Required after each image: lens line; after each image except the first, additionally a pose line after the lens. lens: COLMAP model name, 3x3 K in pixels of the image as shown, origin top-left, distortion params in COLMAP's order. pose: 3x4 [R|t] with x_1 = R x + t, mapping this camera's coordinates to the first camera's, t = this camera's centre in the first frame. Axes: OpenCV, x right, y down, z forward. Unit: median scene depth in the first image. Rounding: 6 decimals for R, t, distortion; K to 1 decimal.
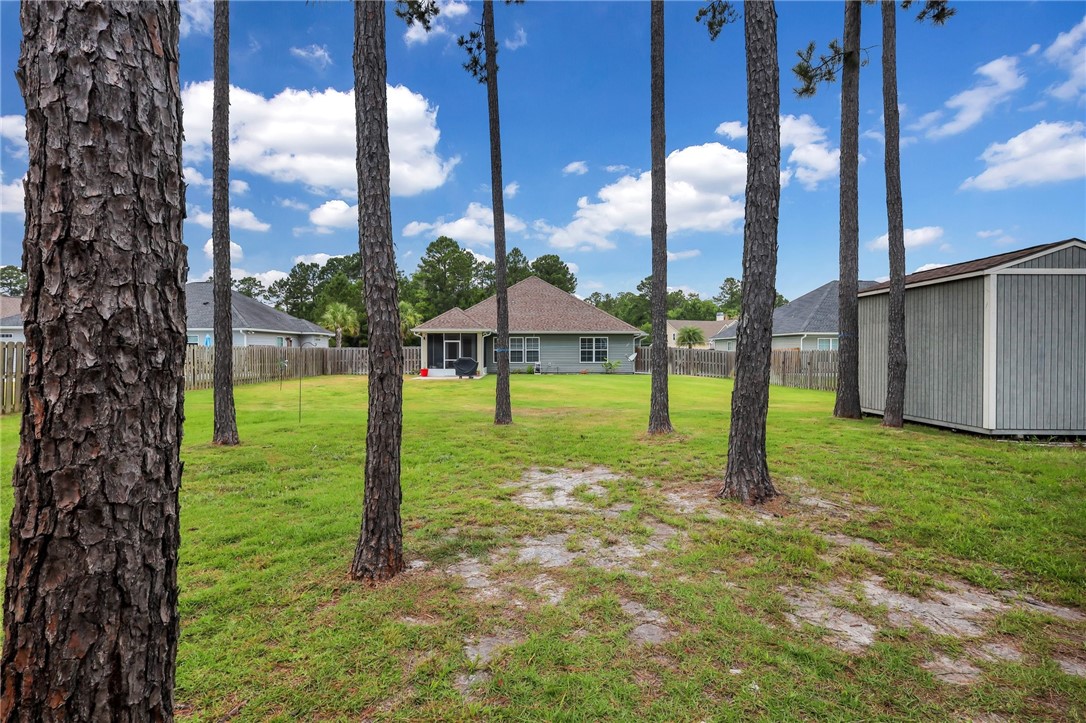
lens RADIAL K [[517.9, 0, 537.3], [0, 517.9, 366.1], [0, 0, 1]] dist [0.000268, -0.001025]
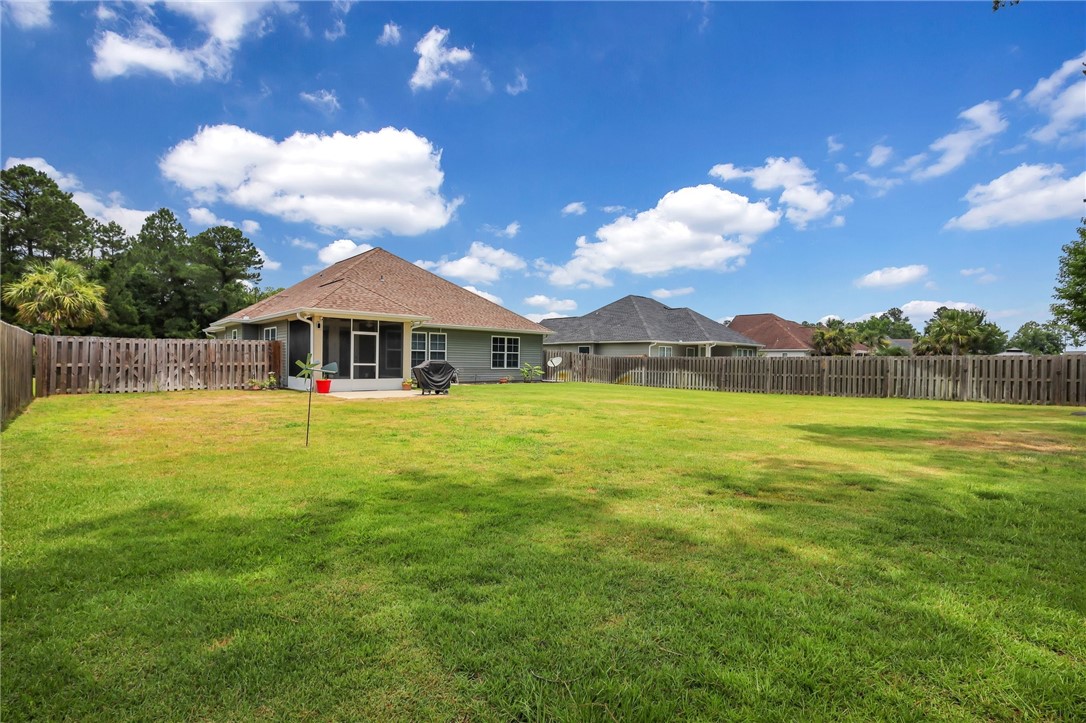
lens RADIAL K [[517.9, 0, 539.2], [0, 517.9, 364.1], [0, 0, 1]] dist [0.000268, -0.001025]
pose [[0.744893, 0.005967, 0.667157, -0.381193], [0.004361, 0.999895, -0.013811, -0.002401], [-0.667169, 0.013197, 0.744789, 0.377547]]
